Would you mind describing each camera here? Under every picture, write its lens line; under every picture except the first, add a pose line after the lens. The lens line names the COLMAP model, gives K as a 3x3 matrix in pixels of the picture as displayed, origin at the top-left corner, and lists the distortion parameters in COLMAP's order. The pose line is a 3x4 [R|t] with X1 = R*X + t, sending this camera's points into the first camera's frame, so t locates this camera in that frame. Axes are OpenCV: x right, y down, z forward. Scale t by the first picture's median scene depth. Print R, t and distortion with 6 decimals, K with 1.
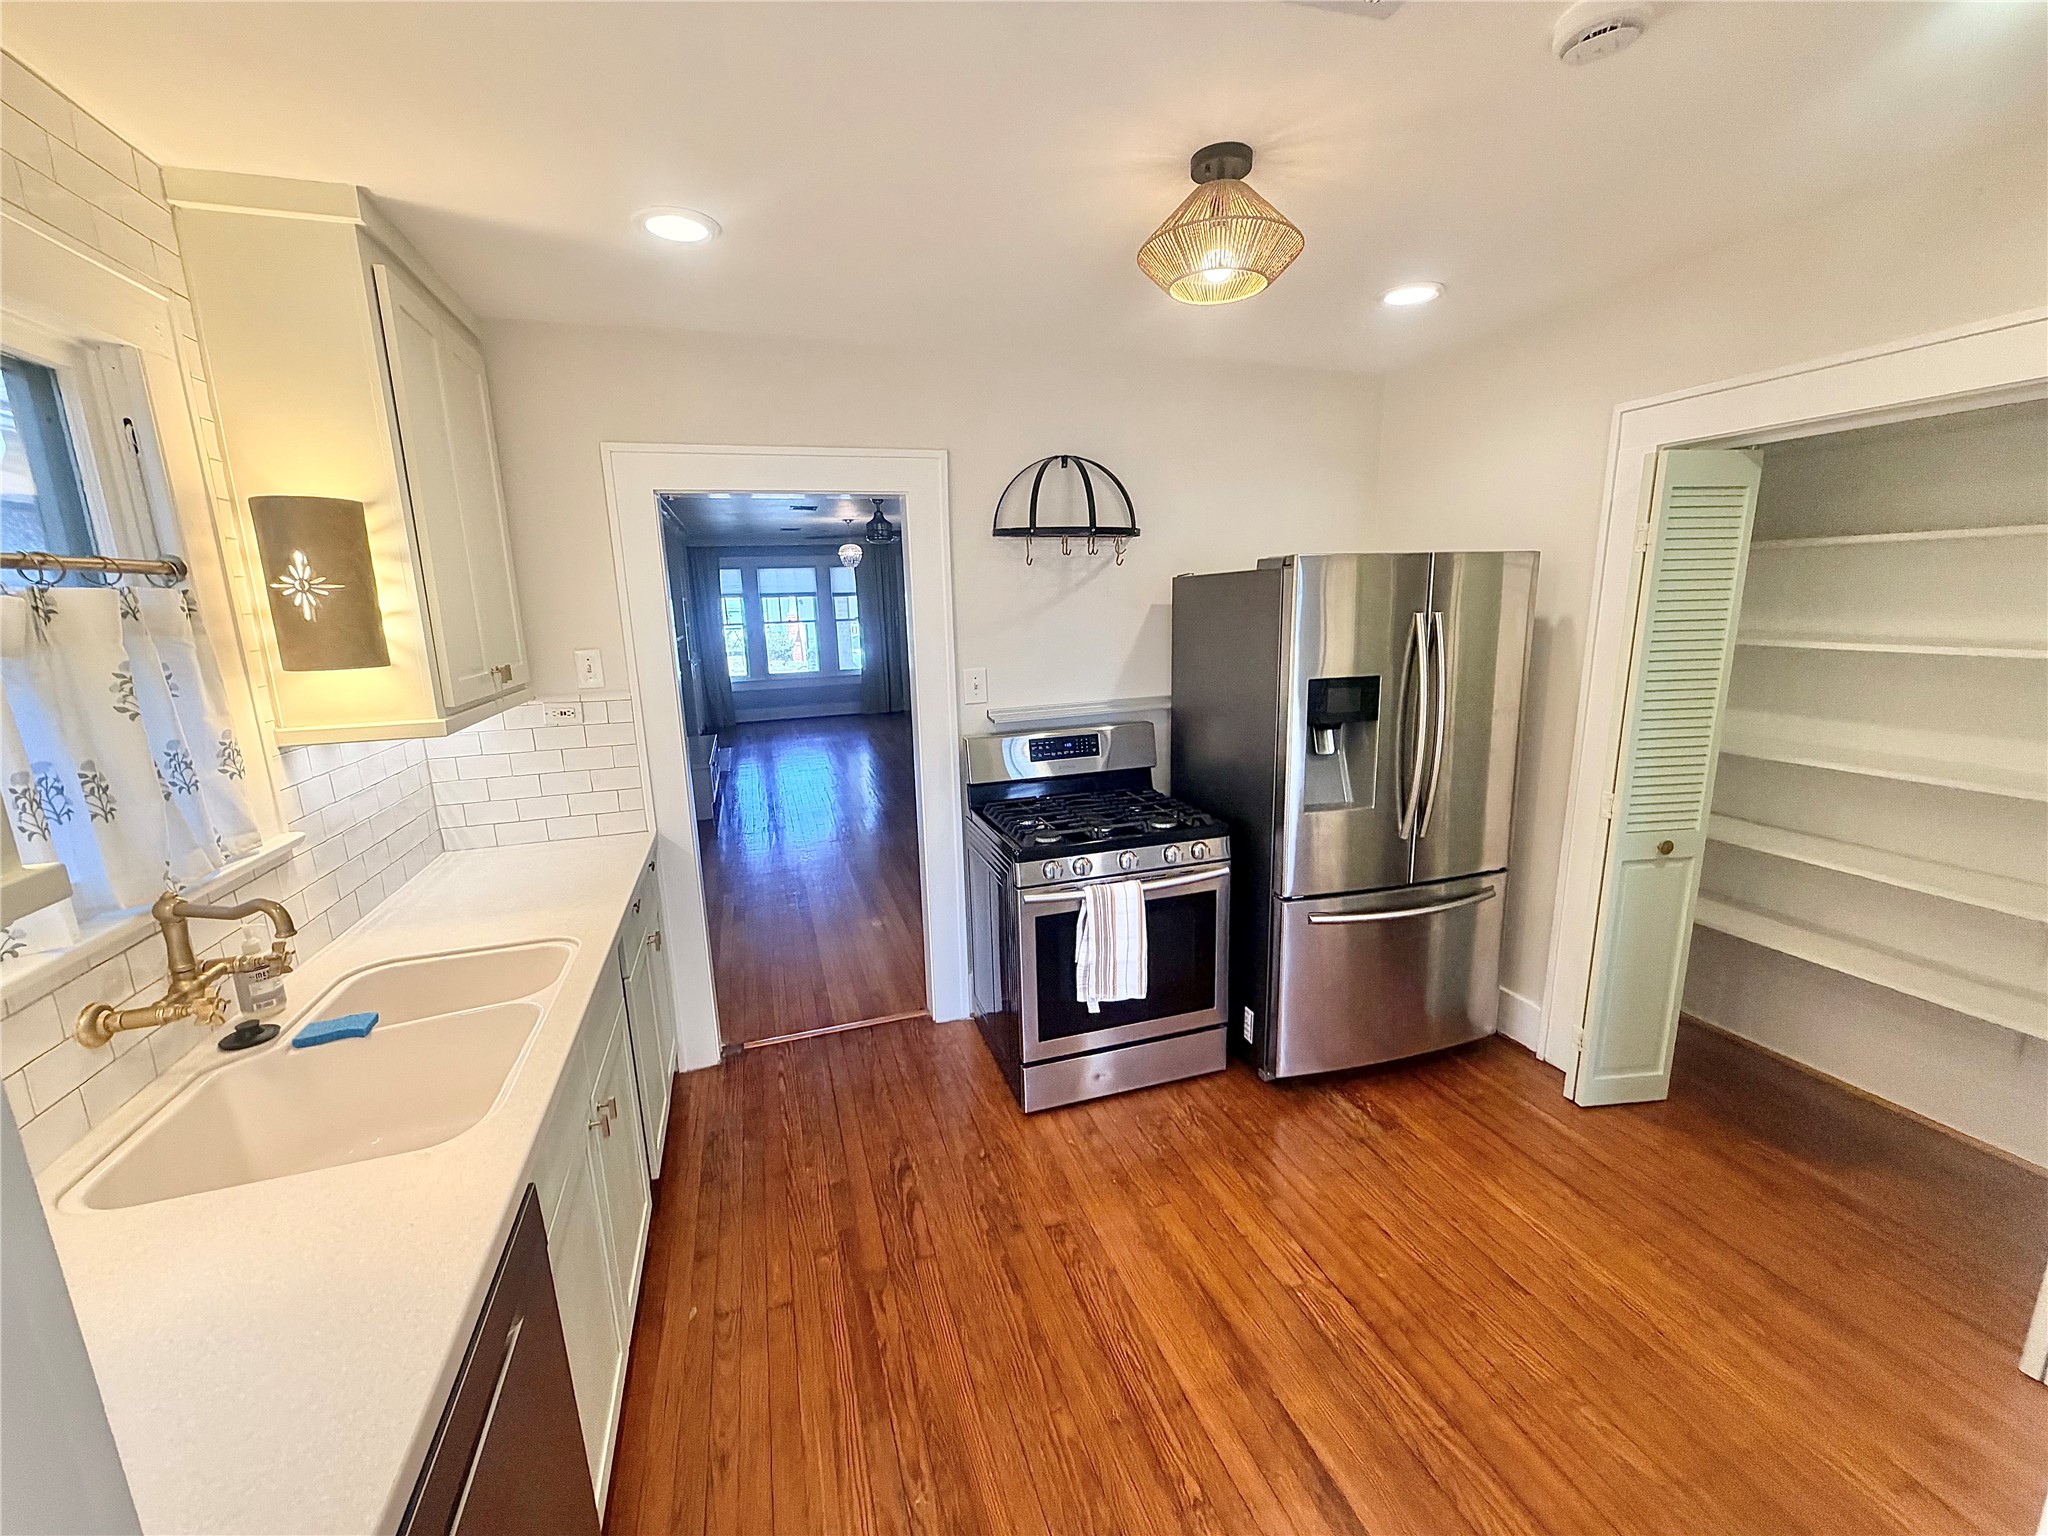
lens RADIAL K [[815.0, 0, 1012.5], [0, 815.0, 773.4], [0, 0, 1]] dist [-0.001071, 0.001682]
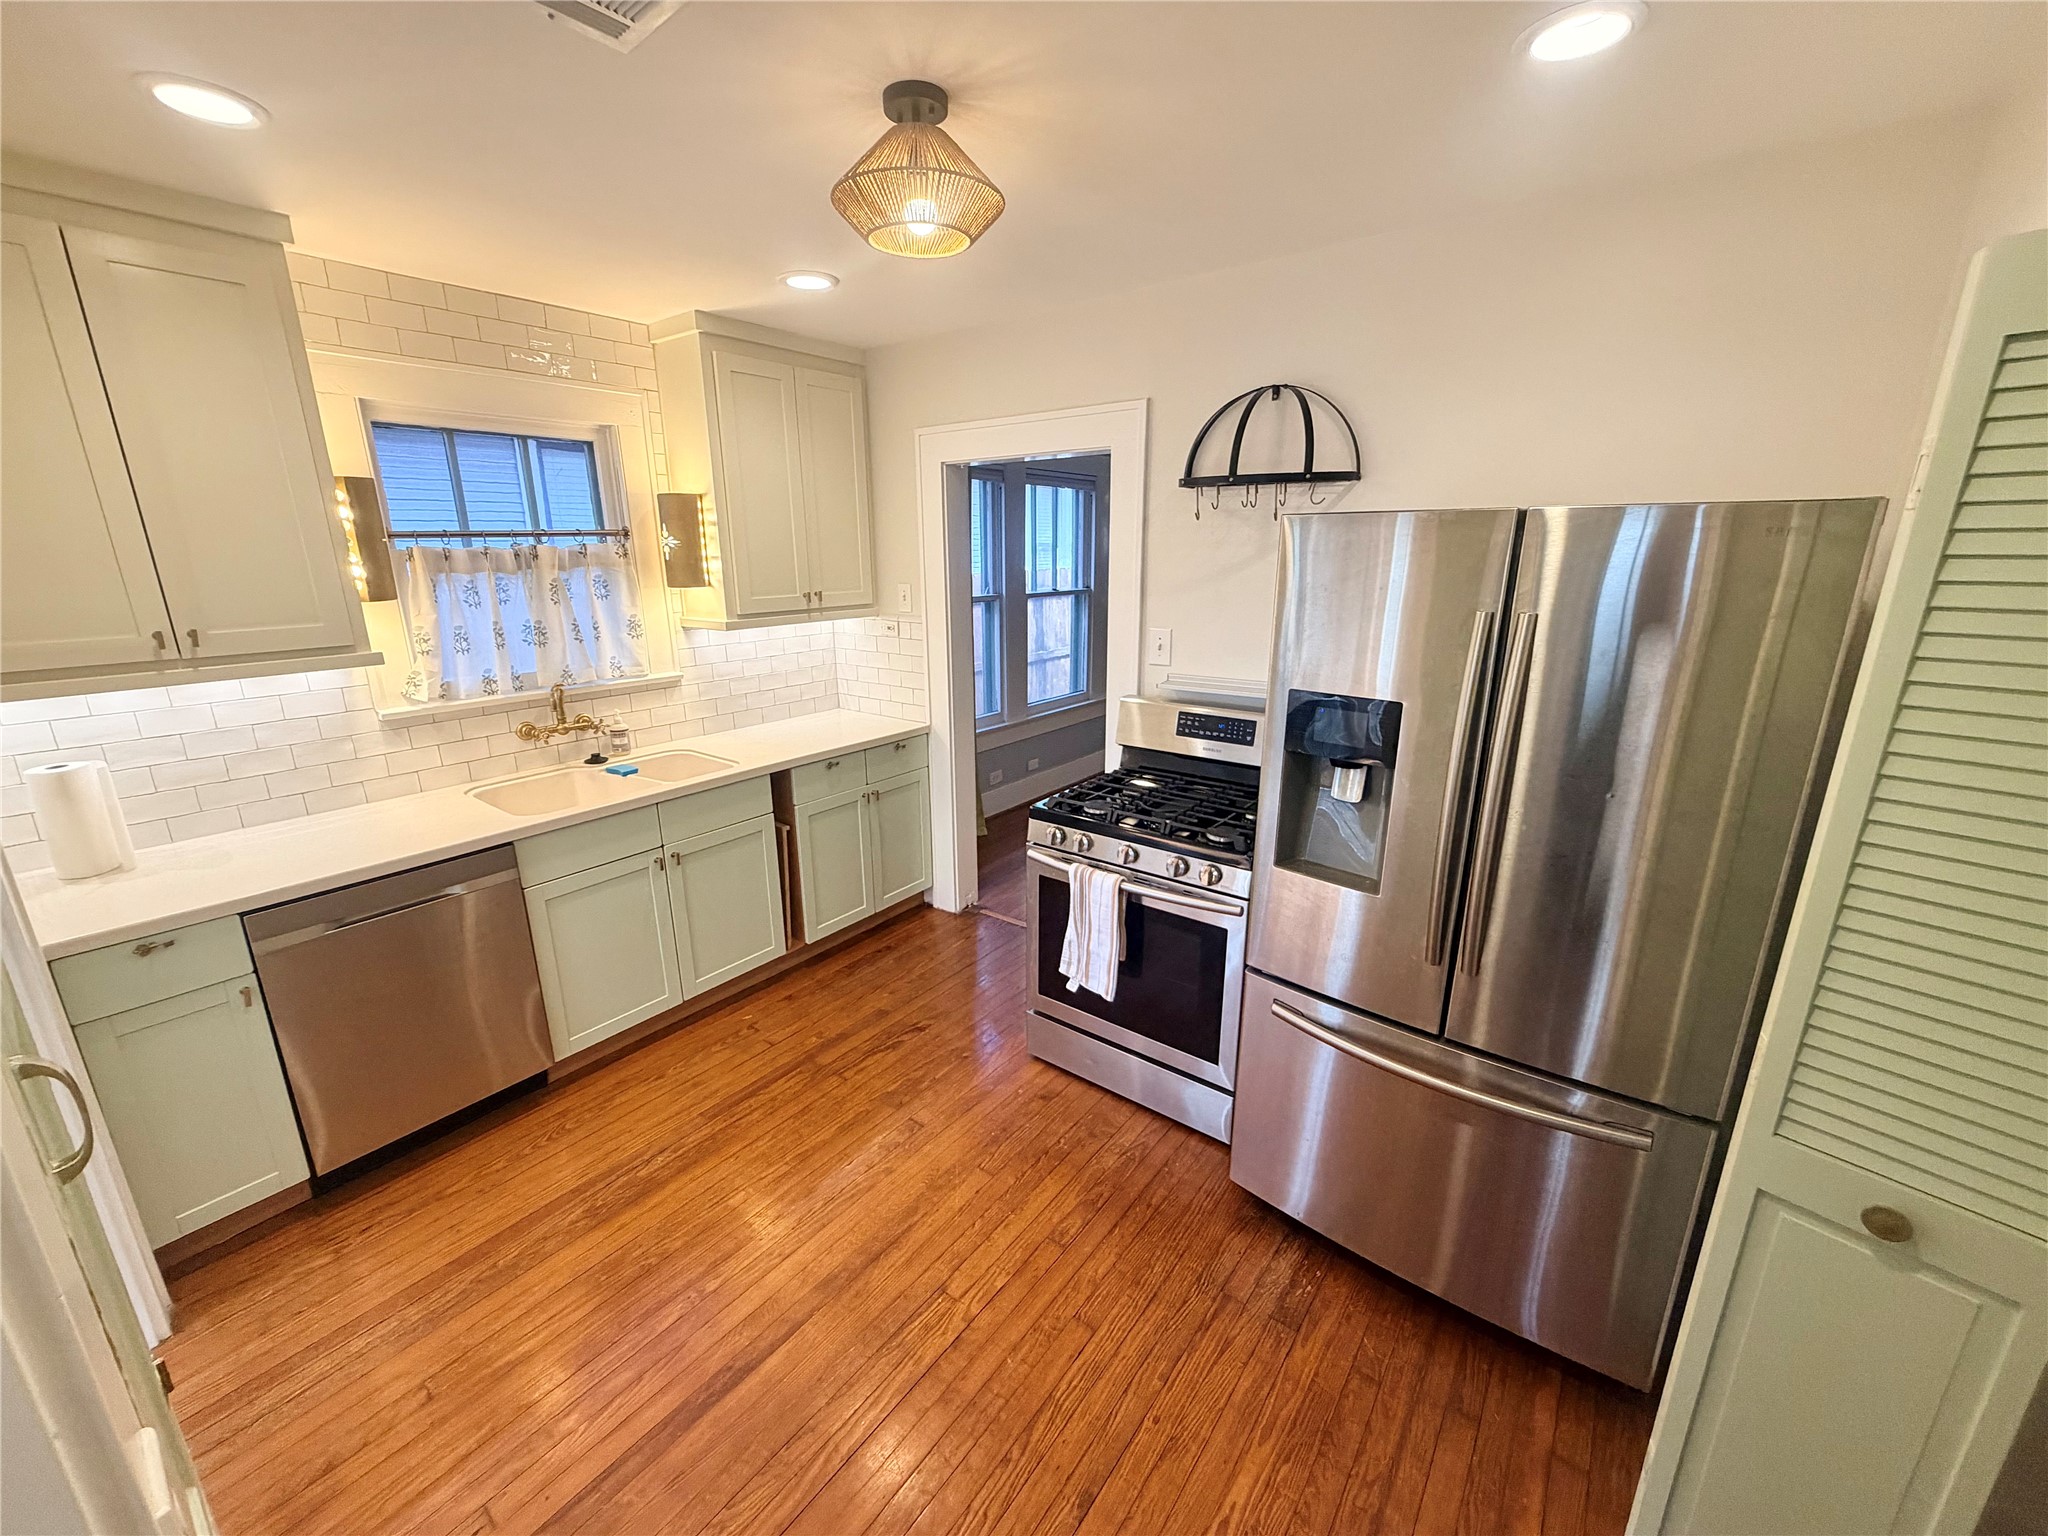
lens RADIAL K [[815.0, 0, 1024.3], [0, 815.0, 771.6], [0, 0, 1]] dist [-0.001071, 0.001682]
pose [[0.568827, 0.245119, -0.785081, 0.790874], [-0.179279, 0.968556, 0.172508, -0.122954], [0.802680, 0.042621, 0.594885, 0.368099]]
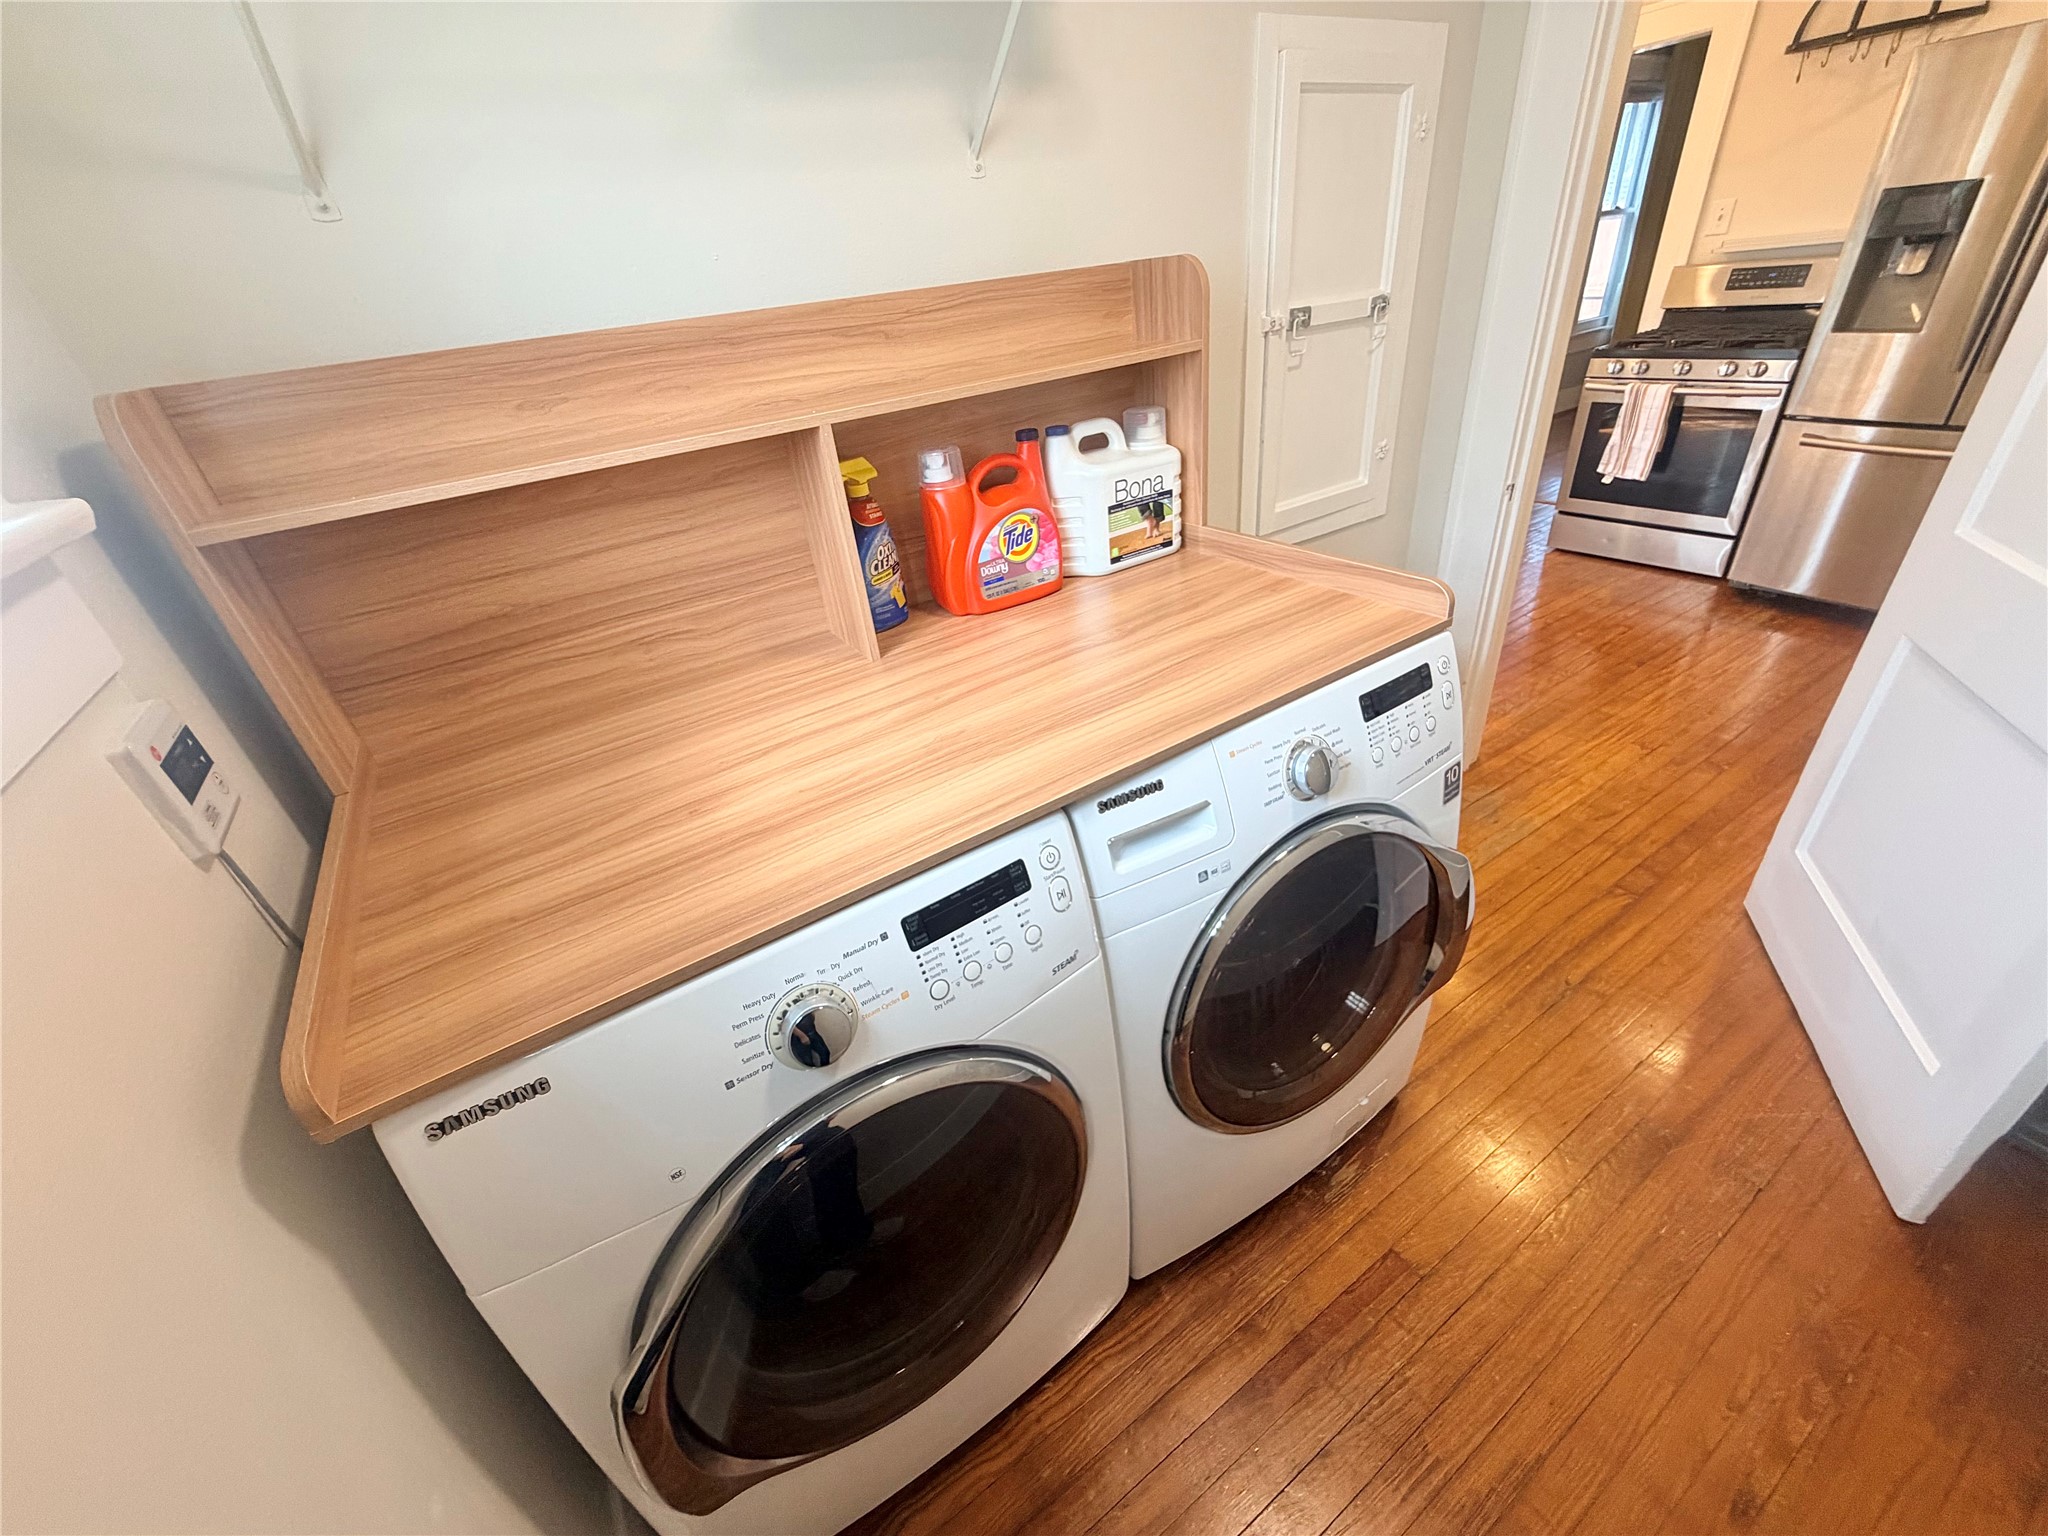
lens RADIAL K [[815.0, 0, 1031.7], [0, 815.0, 759.8], [0, 0, 1]] dist [-0.001071, 0.001682]
pose [[0.265498, 0.498465, -0.825253, 1.288932], [-0.103558, 0.865765, 0.489619, 0.119918], [0.958534, -0.044532, 0.281479, -0.405182]]
